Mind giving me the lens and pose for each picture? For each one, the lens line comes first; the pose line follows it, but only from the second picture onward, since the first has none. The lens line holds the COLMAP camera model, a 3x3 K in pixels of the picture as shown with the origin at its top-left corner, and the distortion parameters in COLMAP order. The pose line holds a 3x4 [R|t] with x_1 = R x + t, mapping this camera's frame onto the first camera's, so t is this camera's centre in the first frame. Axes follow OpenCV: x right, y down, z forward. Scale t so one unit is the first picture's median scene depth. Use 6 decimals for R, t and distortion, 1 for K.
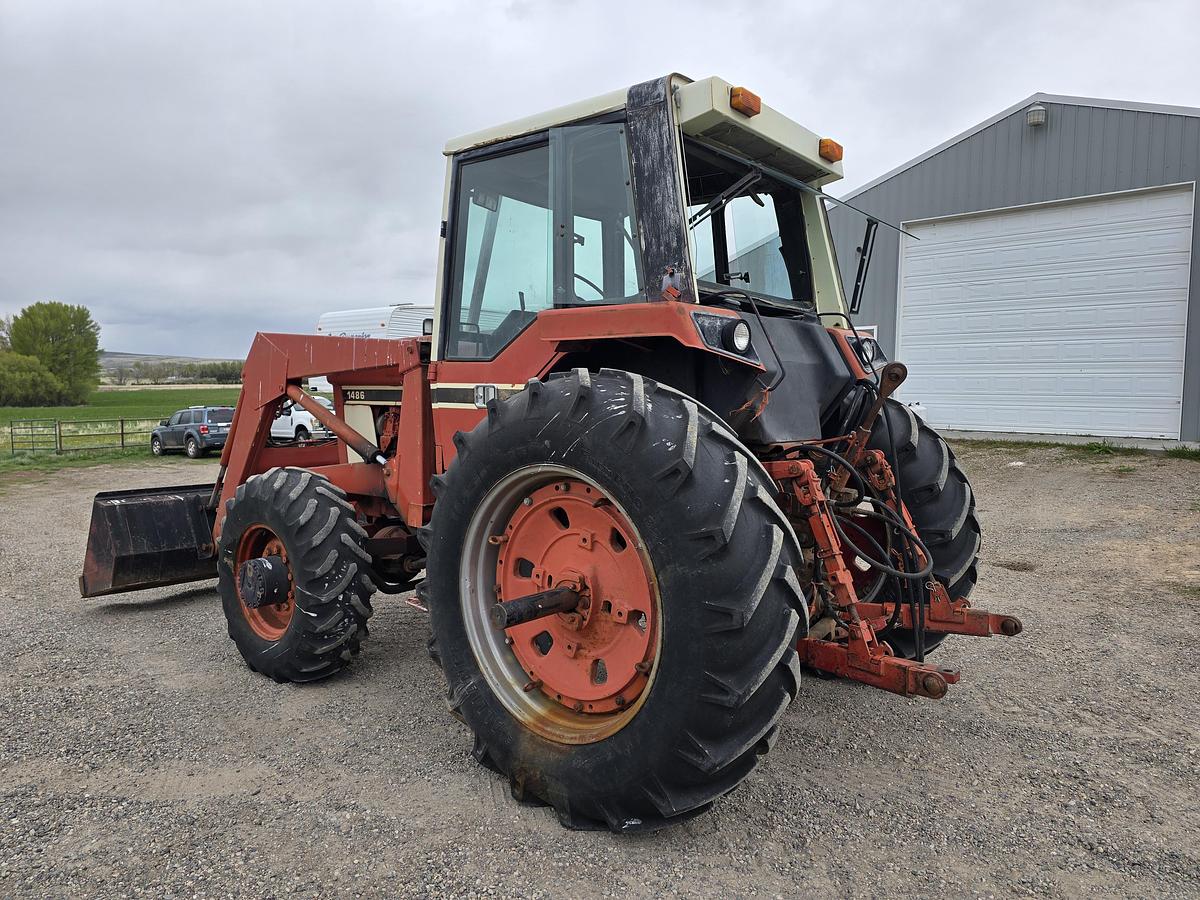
lens RADIAL K [[801.9, 0, 606.7], [0, 801.9, 442.1], [0, 0, 1]] dist [0.072358, -0.080533]
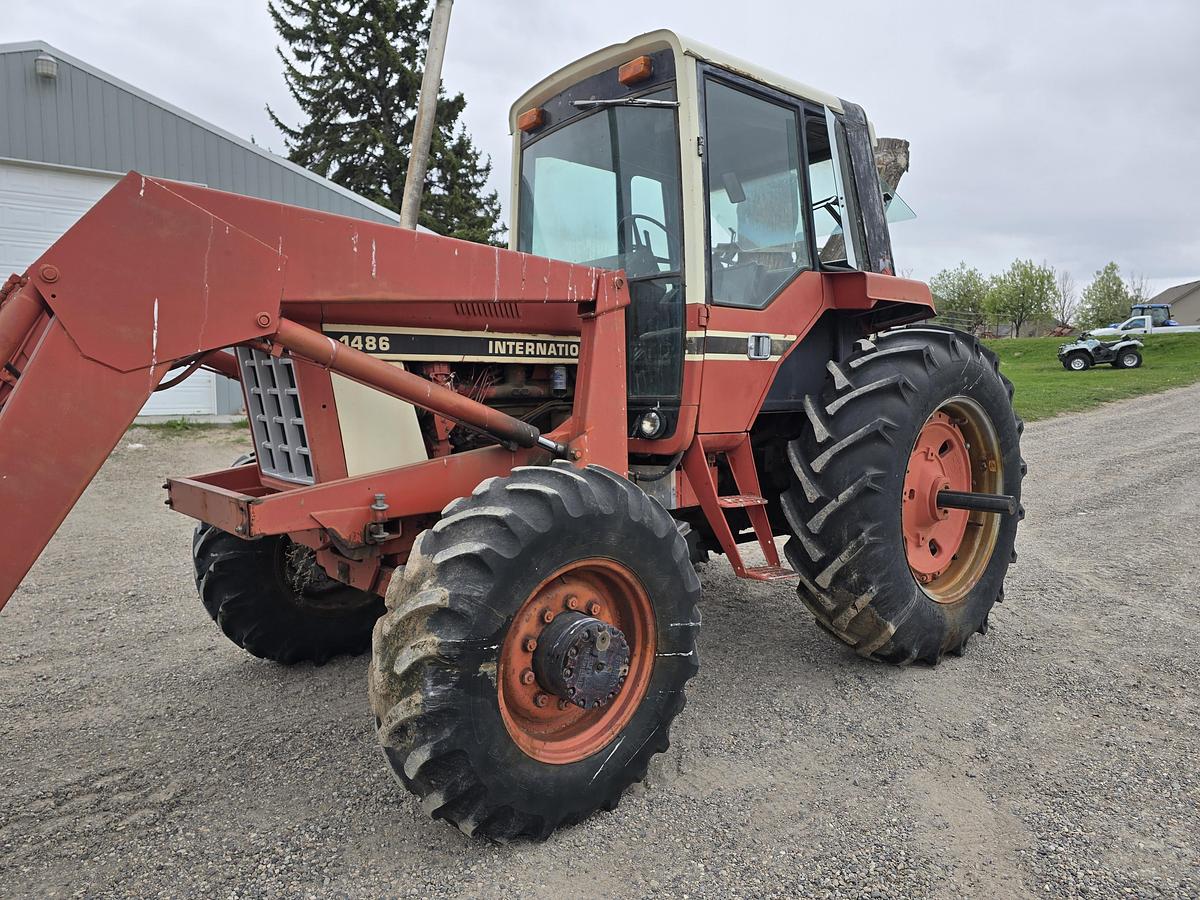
lens RADIAL K [[801.9, 0, 596.0], [0, 801.9, 447.8], [0, 0, 1]] dist [0.072358, -0.080533]
pose [[0.168671, -0.089096, 0.981637, -1.115215], [0.070104, 0.994469, 0.078215, -0.025692], [-0.983176, 0.055624, 0.173984, 1.012686]]
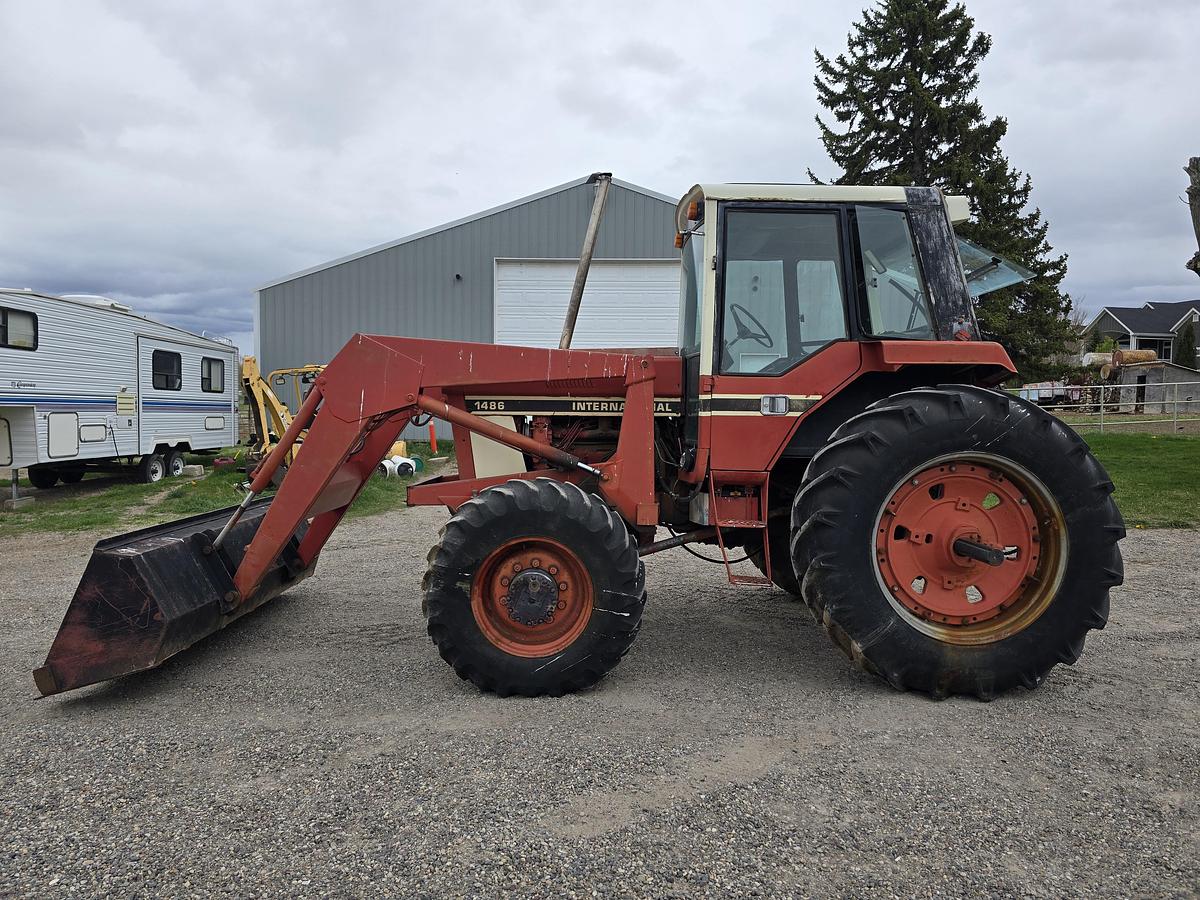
lens RADIAL K [[801.9, 0, 597.0], [0, 801.9, 430.4], [0, 0, 1]] dist [0.072358, -0.080533]
pose [[0.761604, -0.017774, 0.647799, -1.127991], [0.039239, 0.999054, -0.018721, -0.006628], [-0.646854, 0.039676, 0.761581, 0.241880]]
